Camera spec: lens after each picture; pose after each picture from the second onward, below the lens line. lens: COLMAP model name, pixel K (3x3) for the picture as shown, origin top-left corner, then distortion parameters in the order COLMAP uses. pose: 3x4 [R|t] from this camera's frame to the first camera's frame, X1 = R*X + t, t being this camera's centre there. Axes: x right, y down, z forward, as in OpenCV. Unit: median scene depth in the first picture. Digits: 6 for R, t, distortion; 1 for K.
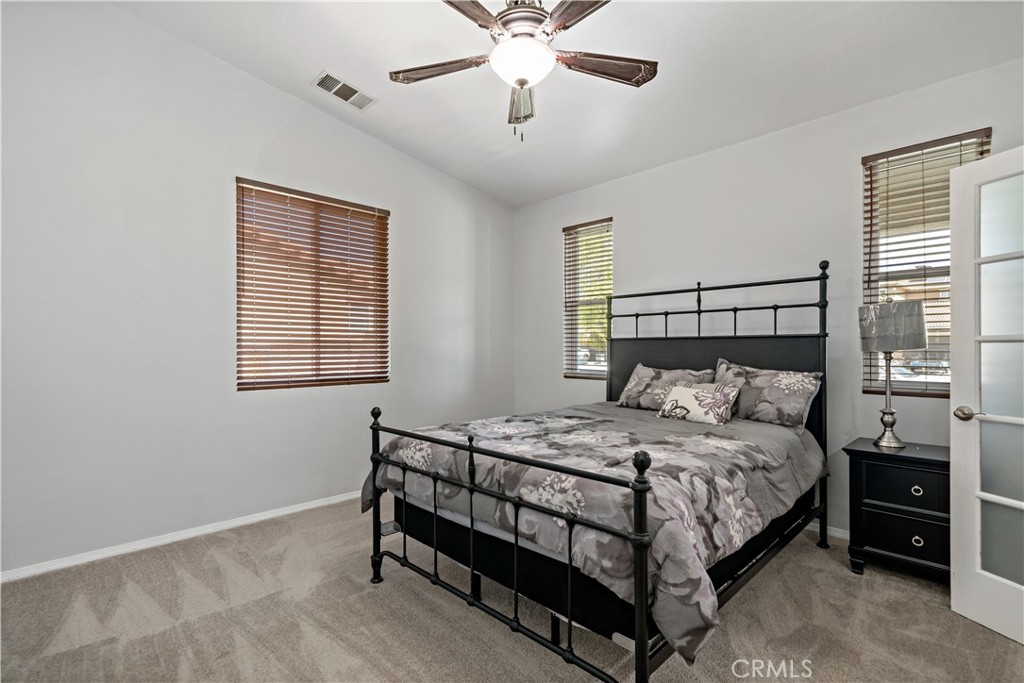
lens RADIAL K [[471.7, 0, 511.1], [0, 471.7, 347.1], [0, 0, 1]] dist [0.003496, -0.000099]
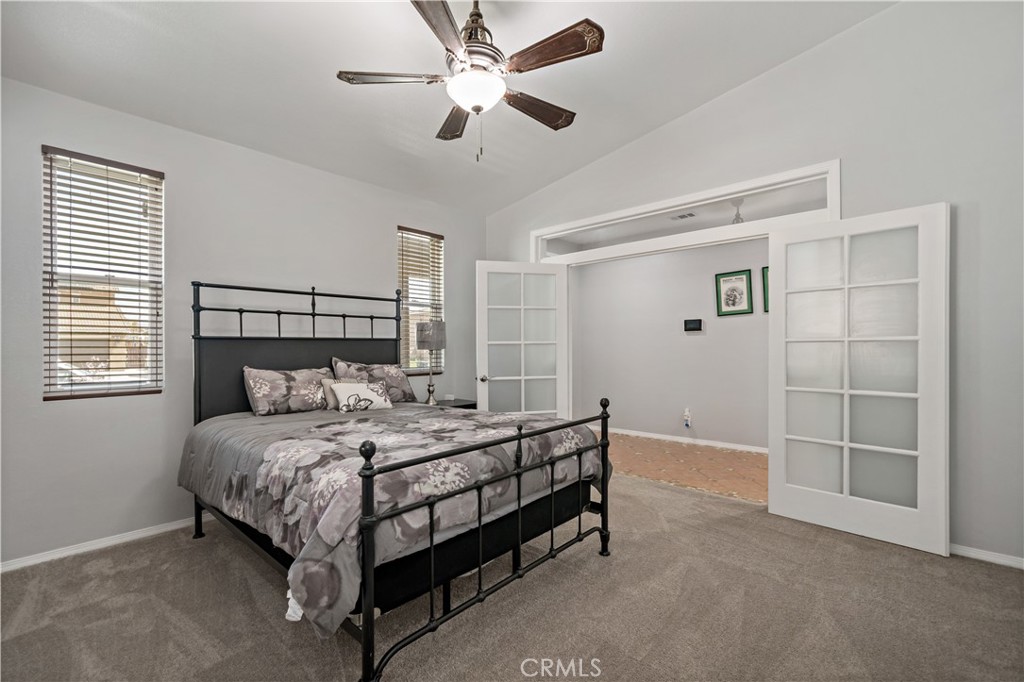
lens RADIAL K [[447.1, 0, 512.8], [0, 447.1, 346.5], [0, 0, 1]] dist [-0.001223, -0.000416]
pose [[-0.056036, 0.002951, 0.998424, -0.800593], [0.004095, 0.999988, -0.002726, 0.003028], [-0.998420, 0.003936, -0.056047, 0.753855]]
